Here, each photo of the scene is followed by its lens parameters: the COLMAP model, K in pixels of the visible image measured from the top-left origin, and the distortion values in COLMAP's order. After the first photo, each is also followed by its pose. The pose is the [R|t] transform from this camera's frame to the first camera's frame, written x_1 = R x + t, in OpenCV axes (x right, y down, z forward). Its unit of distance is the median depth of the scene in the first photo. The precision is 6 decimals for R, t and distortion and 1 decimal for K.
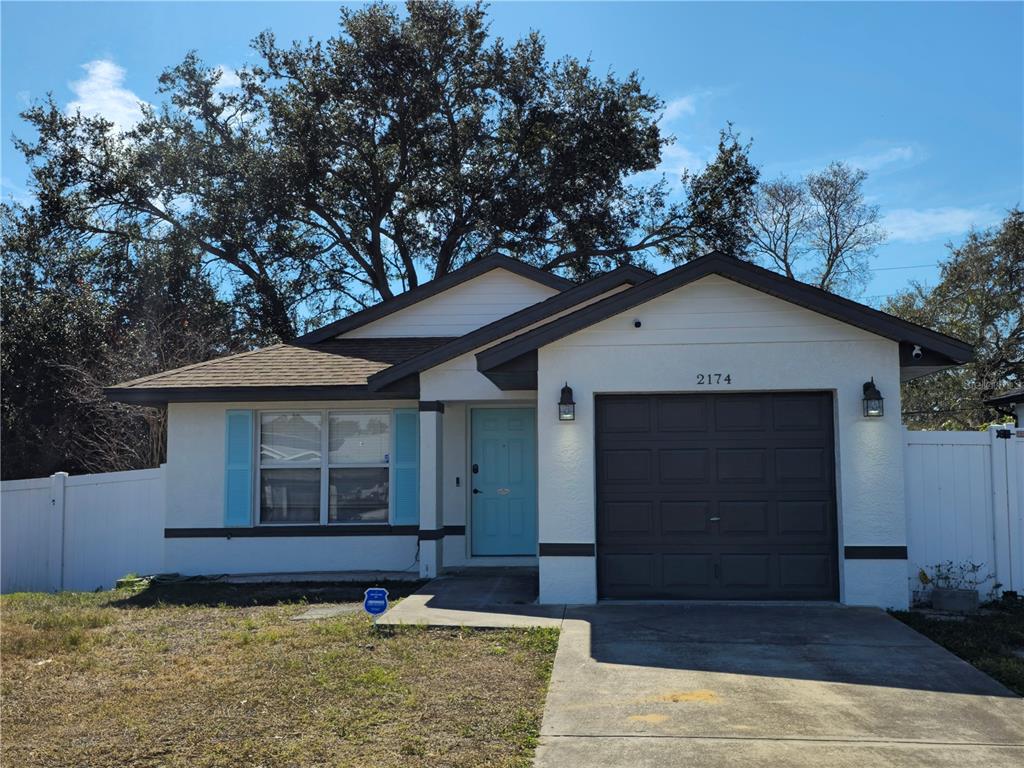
lens RADIAL K [[939.8, 0, 512.0], [0, 939.8, 384.0], [0, 0, 1]] dist [0.138805, -0.000220]
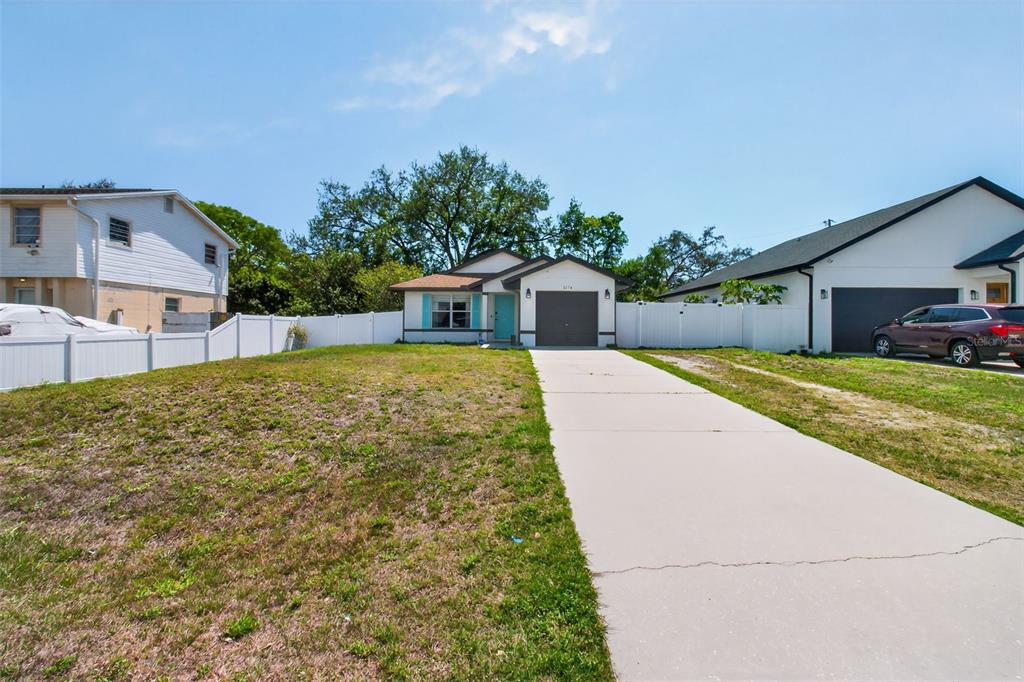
lens RADIAL K [[476.8, 0, 516.6], [0, 476.8, 322.4], [0, 0, 1]] dist [-0.005301, 0.000232]
pose [[0.993753, 0.015060, 0.110581, -0.131575], [-0.022565, 0.997502, 0.066930, 0.006744], [-0.109297, -0.069007, 0.991611, -0.581538]]
